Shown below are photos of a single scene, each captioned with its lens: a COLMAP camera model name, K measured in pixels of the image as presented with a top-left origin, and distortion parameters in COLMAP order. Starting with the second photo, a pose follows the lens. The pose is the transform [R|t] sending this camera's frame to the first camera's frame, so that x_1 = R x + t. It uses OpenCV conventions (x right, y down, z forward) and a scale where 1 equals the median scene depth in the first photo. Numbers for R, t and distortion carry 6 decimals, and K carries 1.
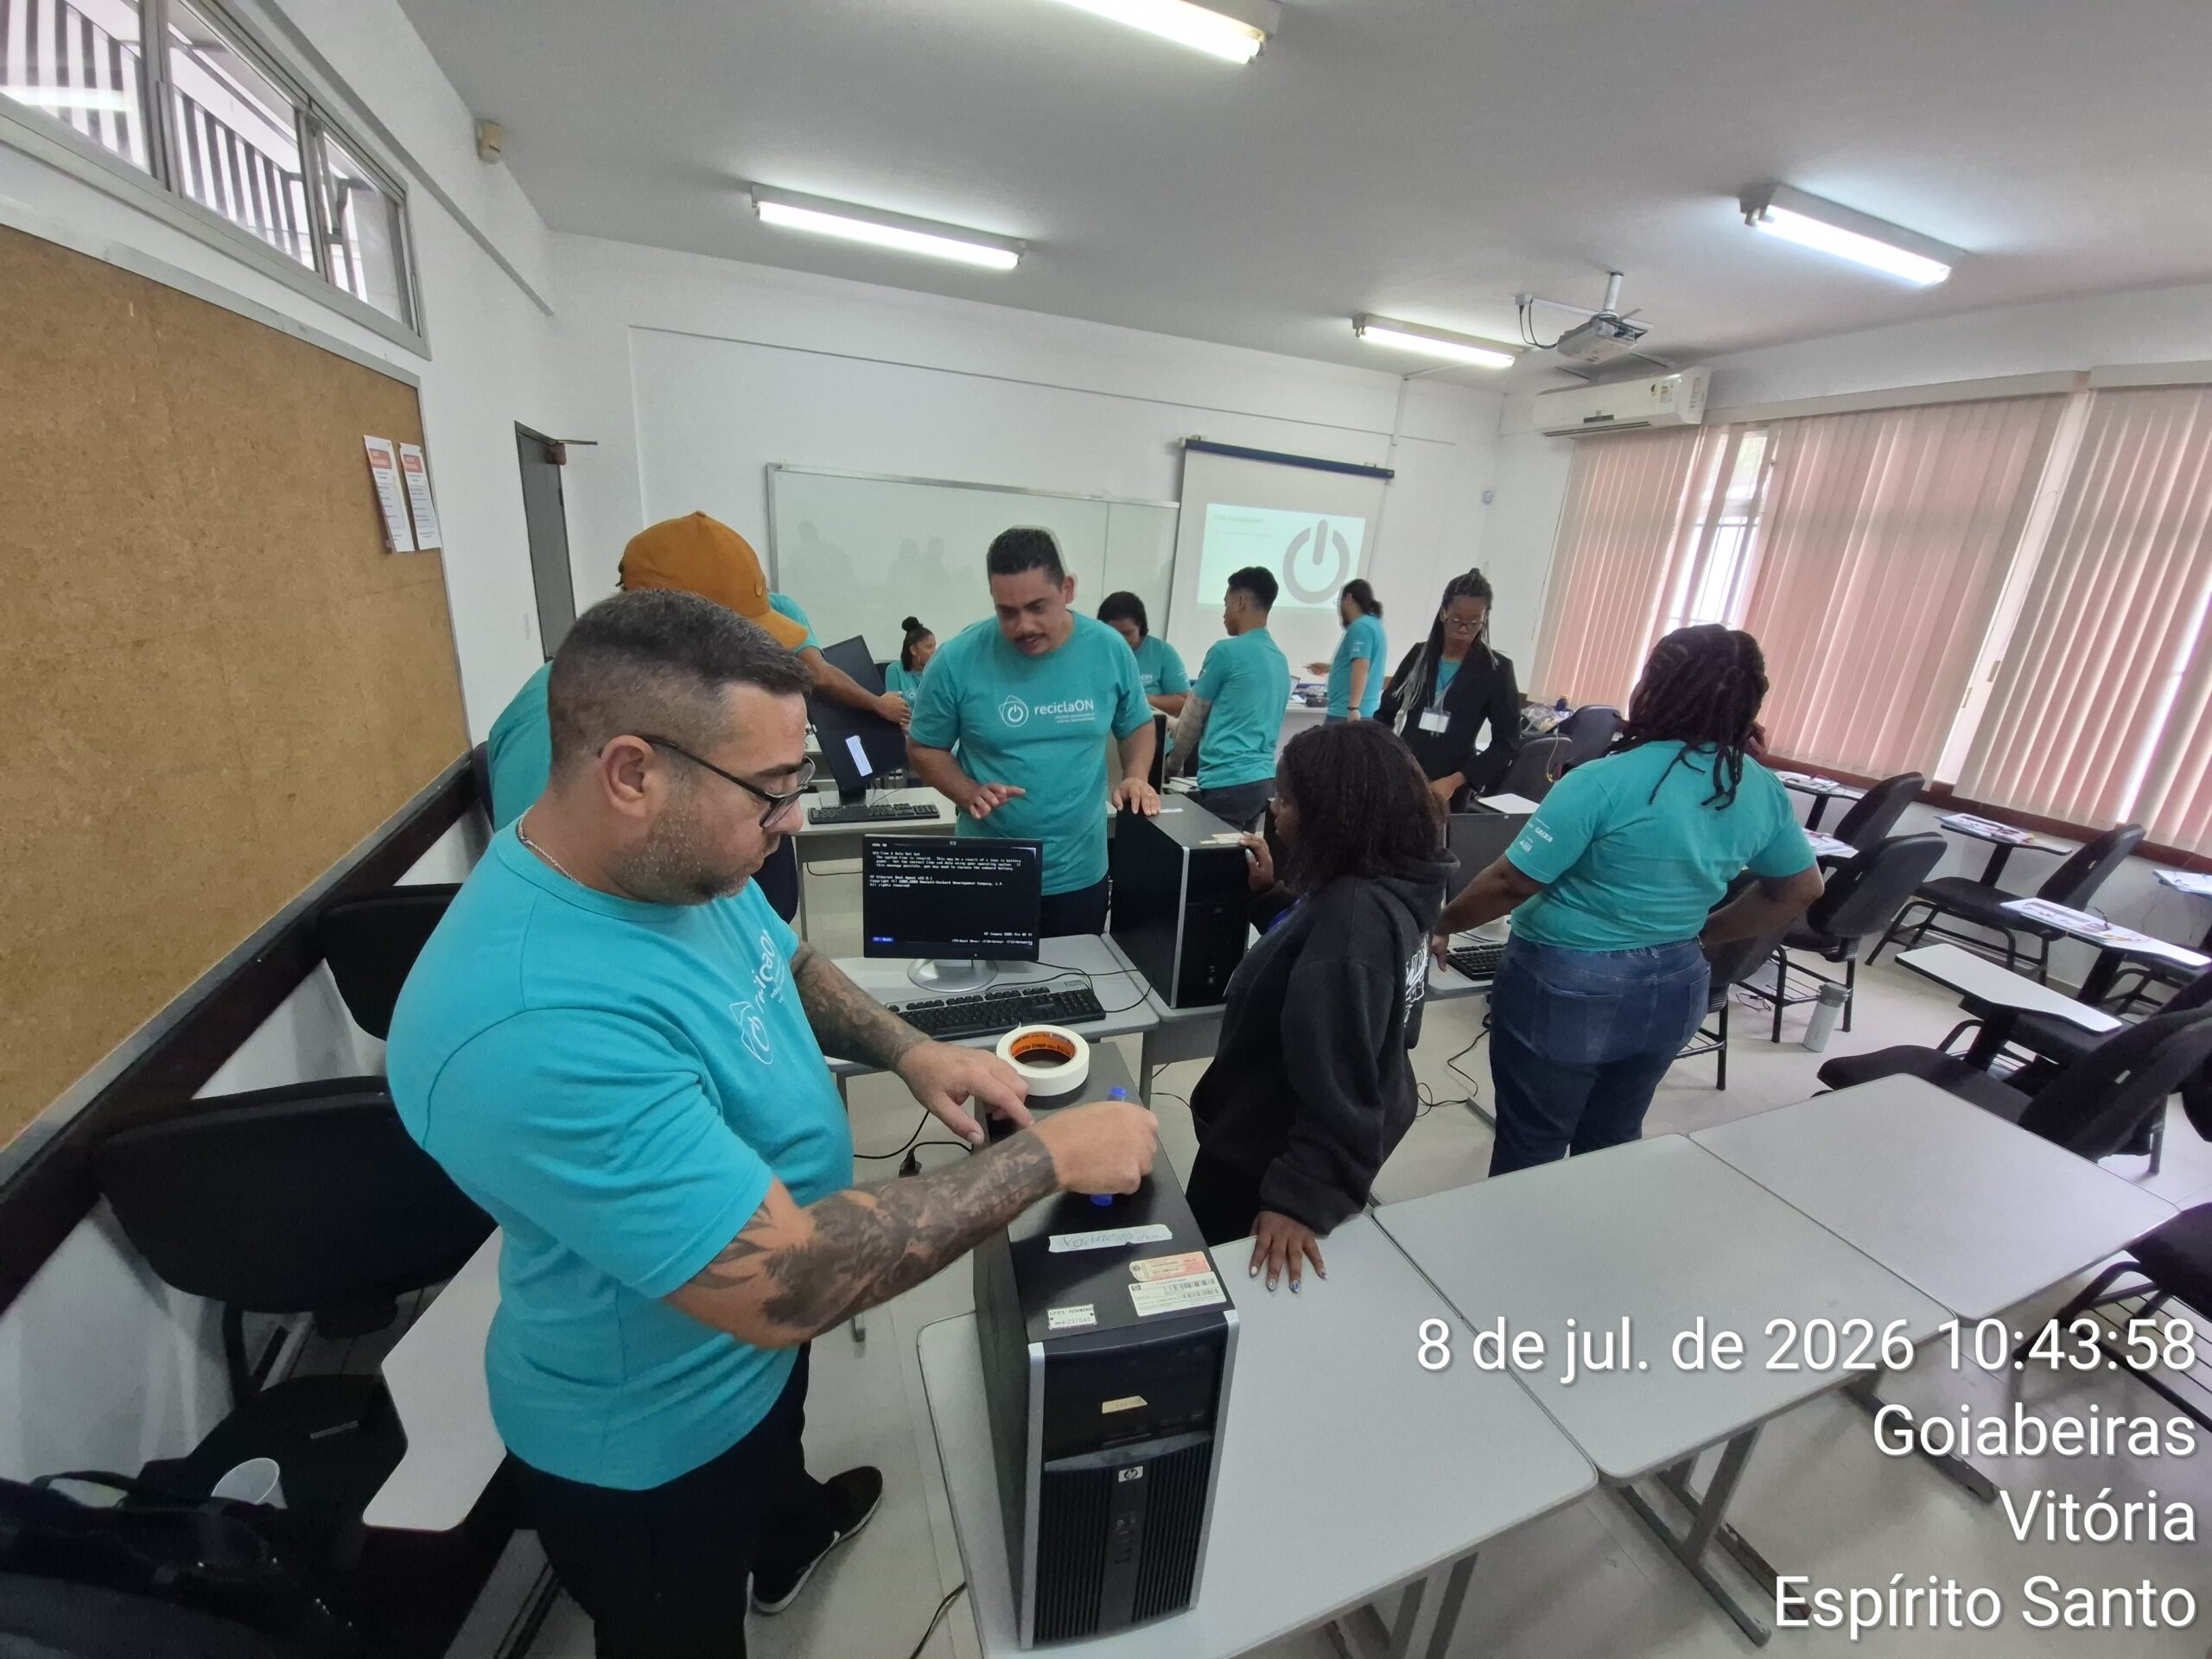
lens RADIAL K [[871.6, 0, 1101.5], [0, 871.6, 843.8], [0, 0, 1]] dist [-0.007774, -0.005761]
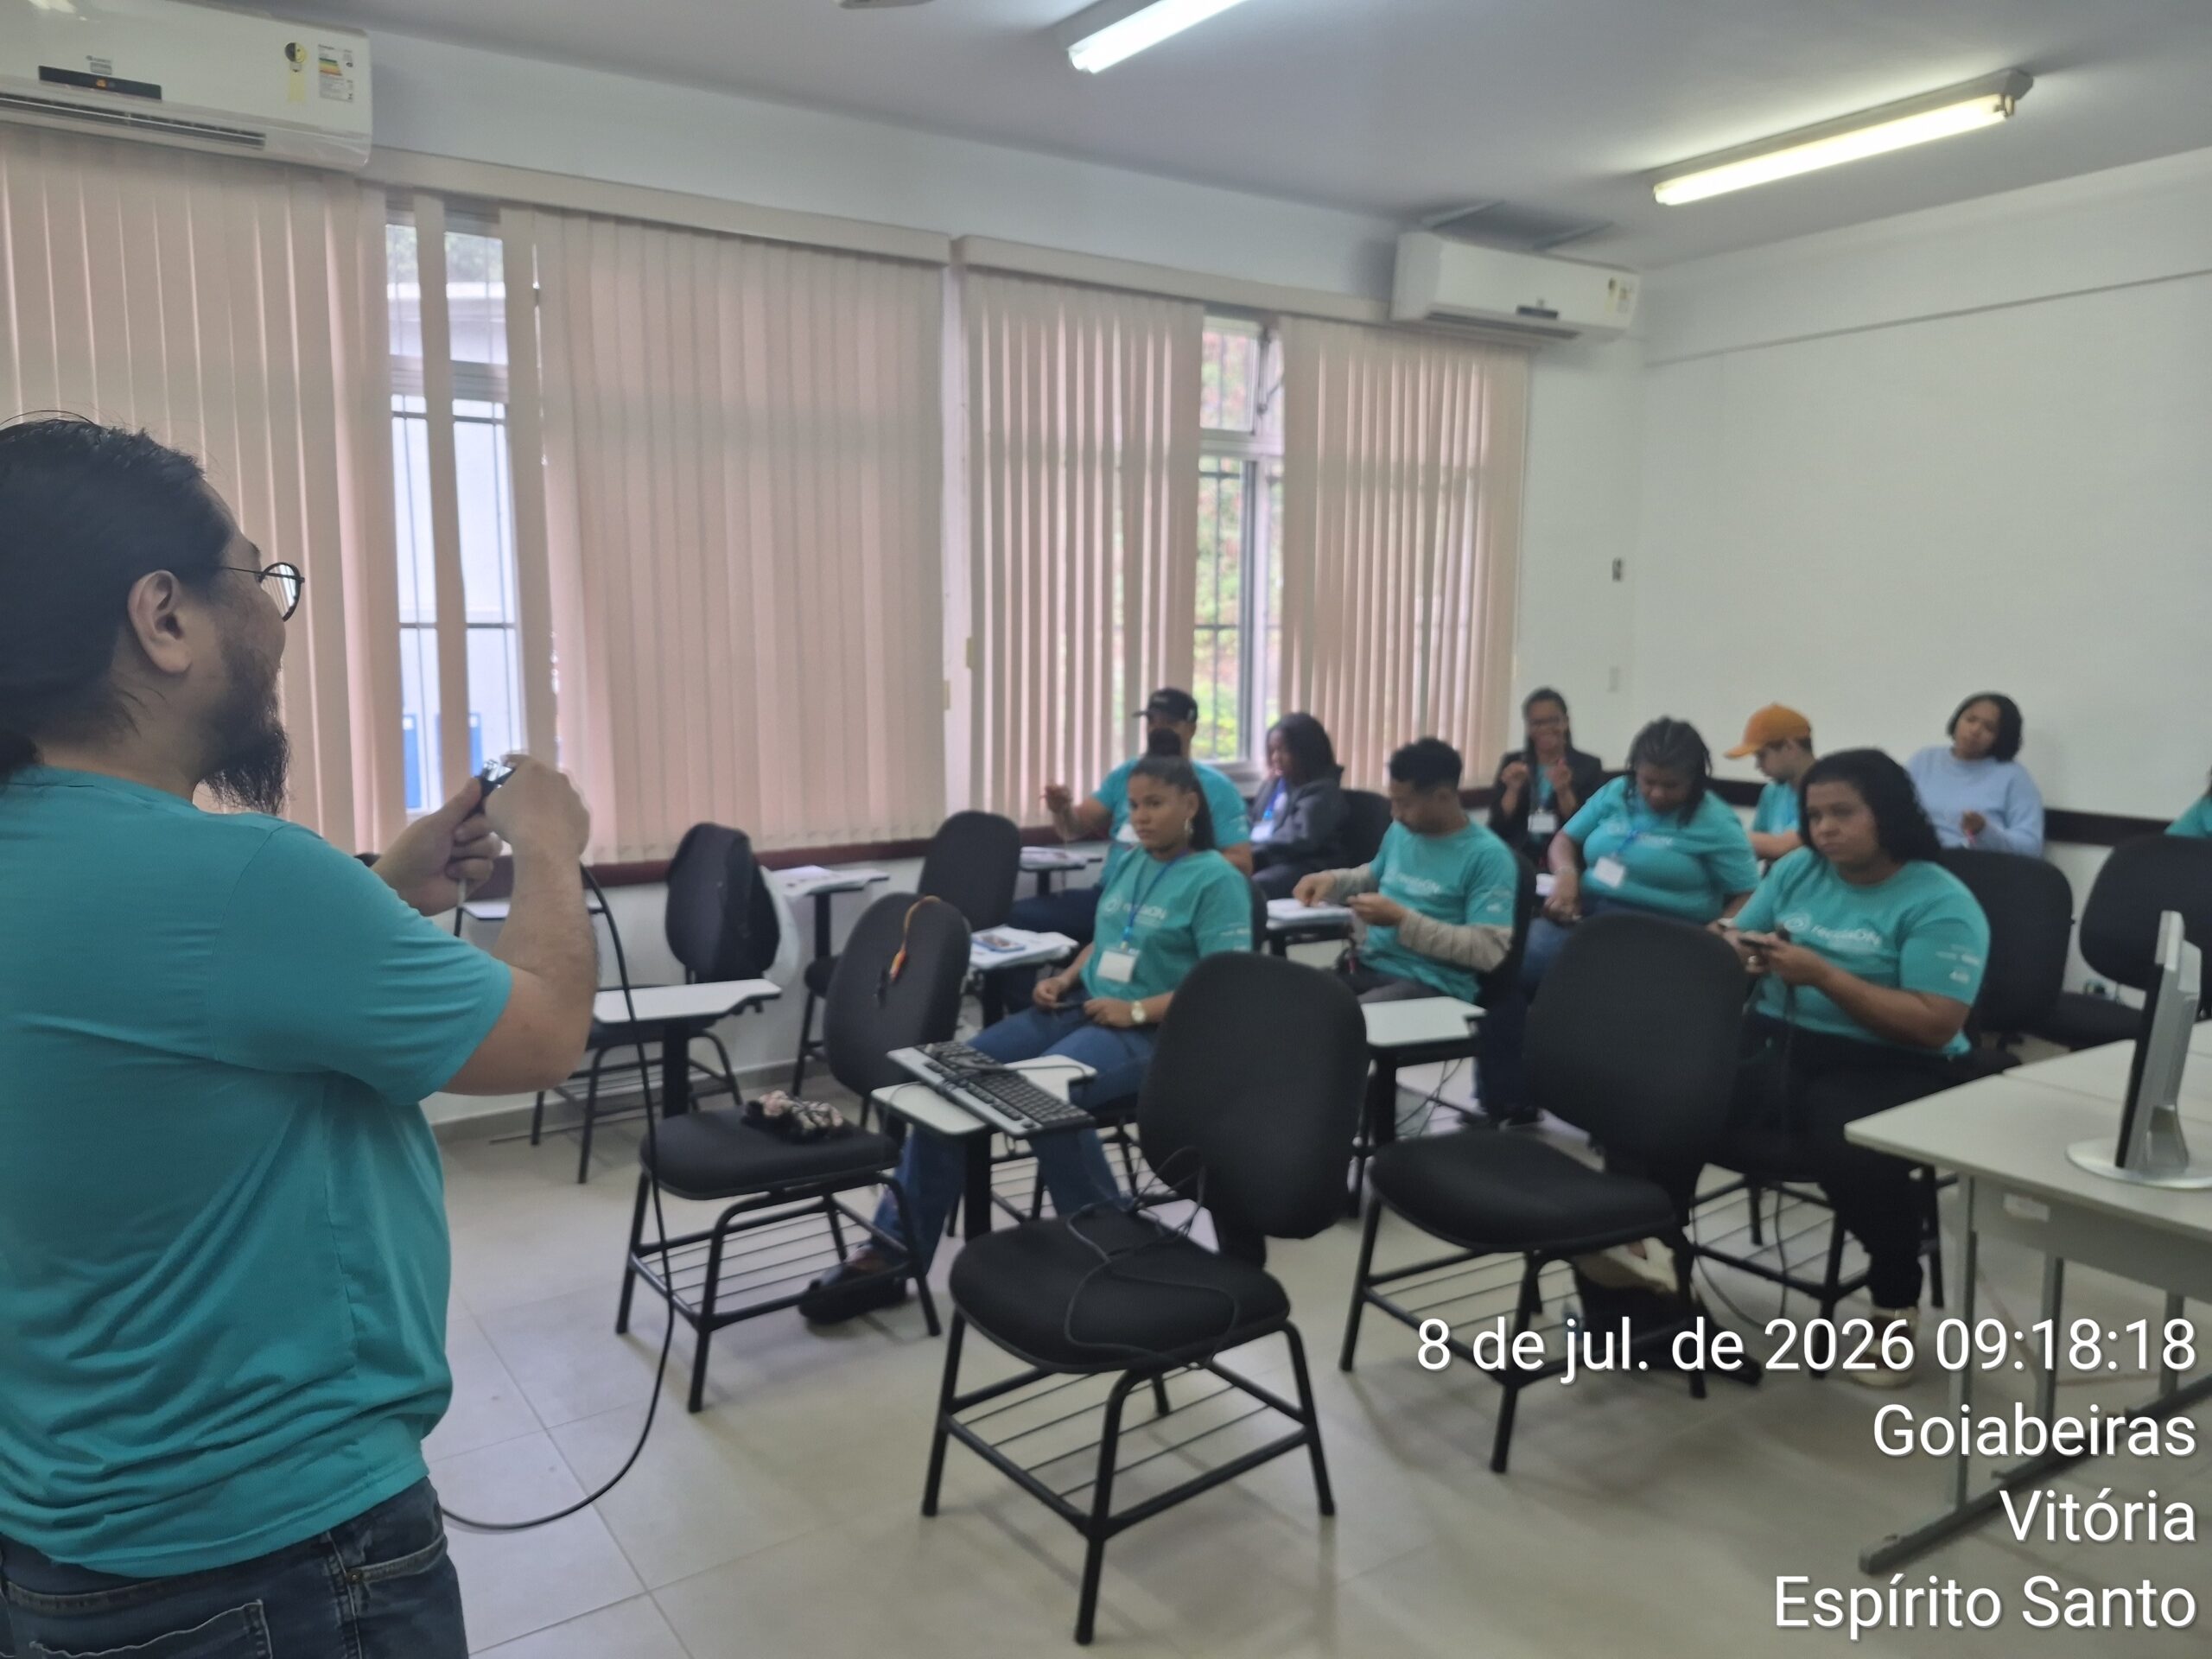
lens RADIAL K [[1533.5, 0, 1124.6], [0, 1533.5, 844.0], [0, 0, 1]] dist [0.048207, -0.032938]
pose [[-0.241245, -0.210893, 0.947272, -0.165300], [0.295692, 0.913716, 0.278727, -0.300271], [-0.924320, 0.347343, -0.158070, 0.915136]]
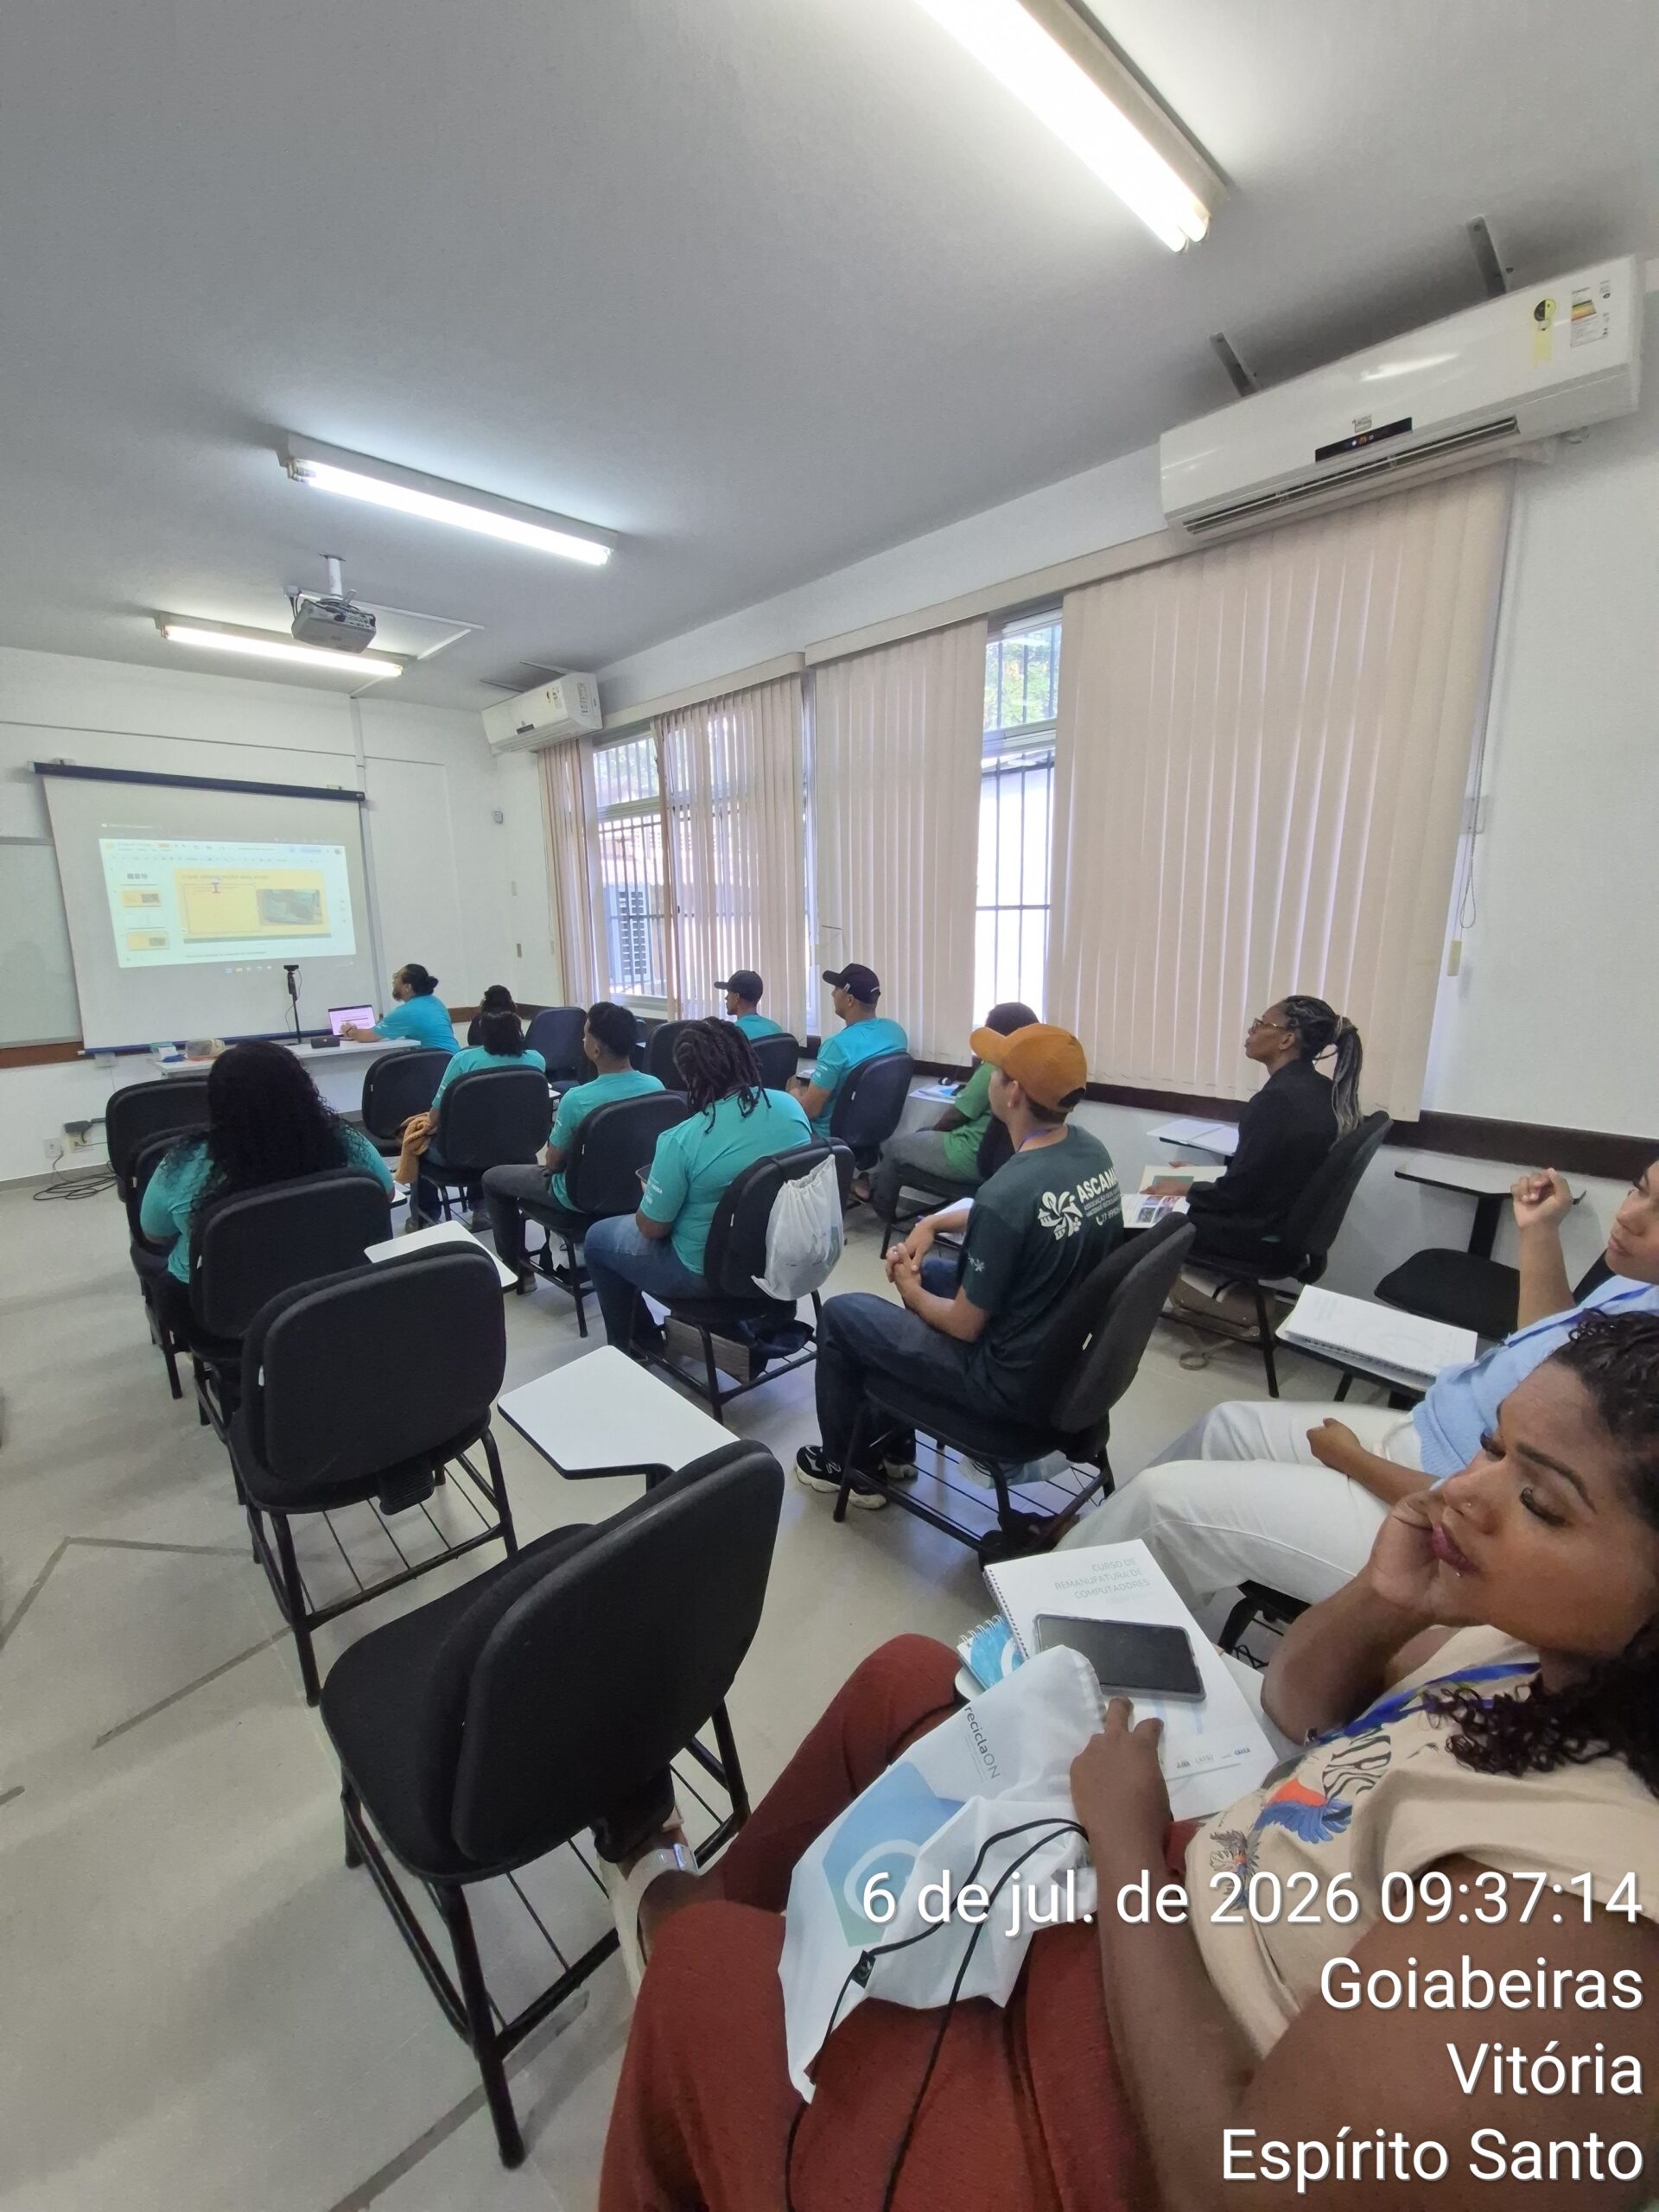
lens RADIAL K [[871.6, 0, 827.1], [0, 871.6, 1100.9], [0, 0, 1]] dist [-0.007774, -0.005761]
pose [[0.908417, -0.167925, 0.382856, 0.484363], [0.206604, 0.976463, -0.061930, 0.063767], [-0.363445, 0.135358, 0.921730, 0.018108]]
